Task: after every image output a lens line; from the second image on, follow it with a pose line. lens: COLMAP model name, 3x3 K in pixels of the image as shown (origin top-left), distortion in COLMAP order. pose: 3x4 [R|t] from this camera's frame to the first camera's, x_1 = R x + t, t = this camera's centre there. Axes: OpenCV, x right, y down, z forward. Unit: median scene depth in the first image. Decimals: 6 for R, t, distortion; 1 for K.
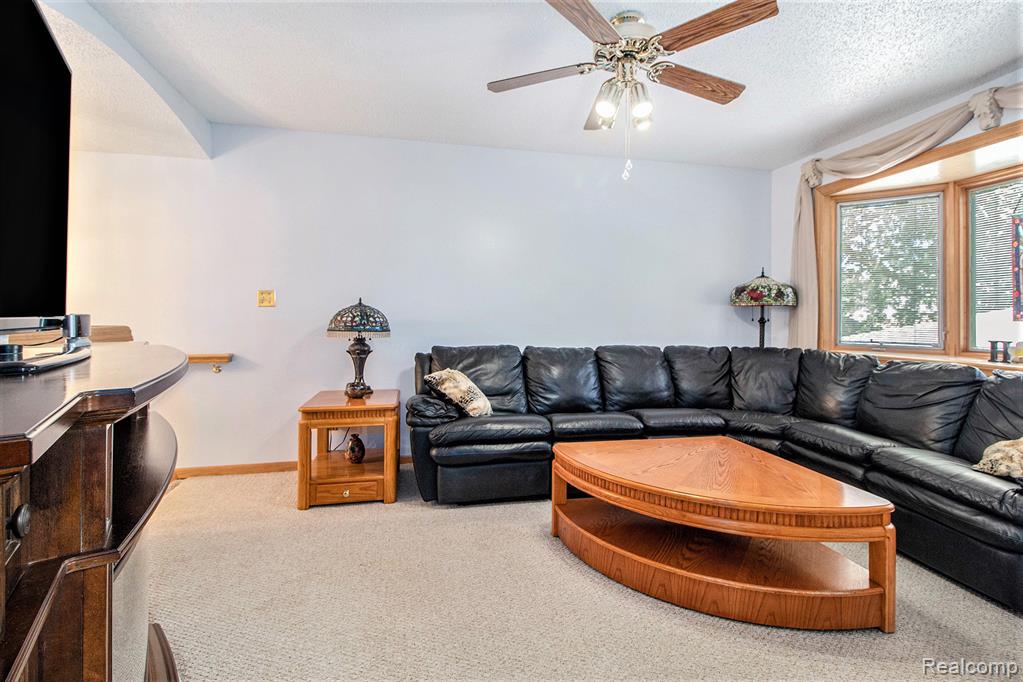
lens RADIAL K [[482.7, 0, 513.2], [0, 482.7, 320.1], [0, 0, 1]] dist [-0.001044, -0.000186]
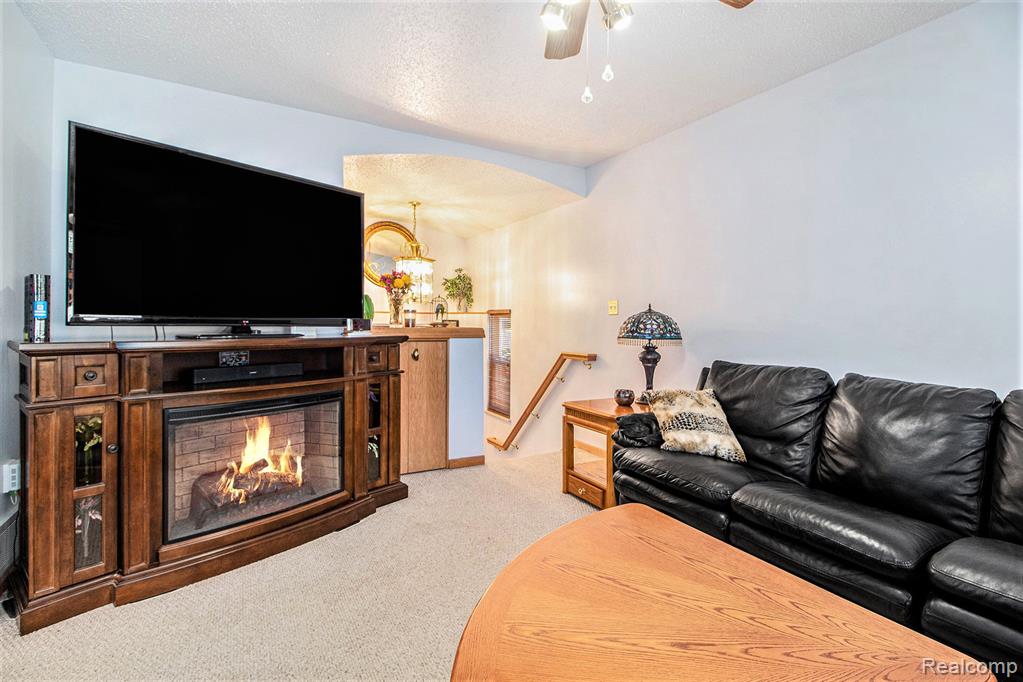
lens RADIAL K [[482.7, 0, 513.2], [0, 482.7, 320.1], [0, 0, 1]] dist [-0.001044, -0.000186]
pose [[0.299392, -0.004573, -0.954119, 0.518390], [-0.006198, 0.999958, -0.006737, -0.005315], [0.954110, 0.007931, 0.299351, 0.451864]]
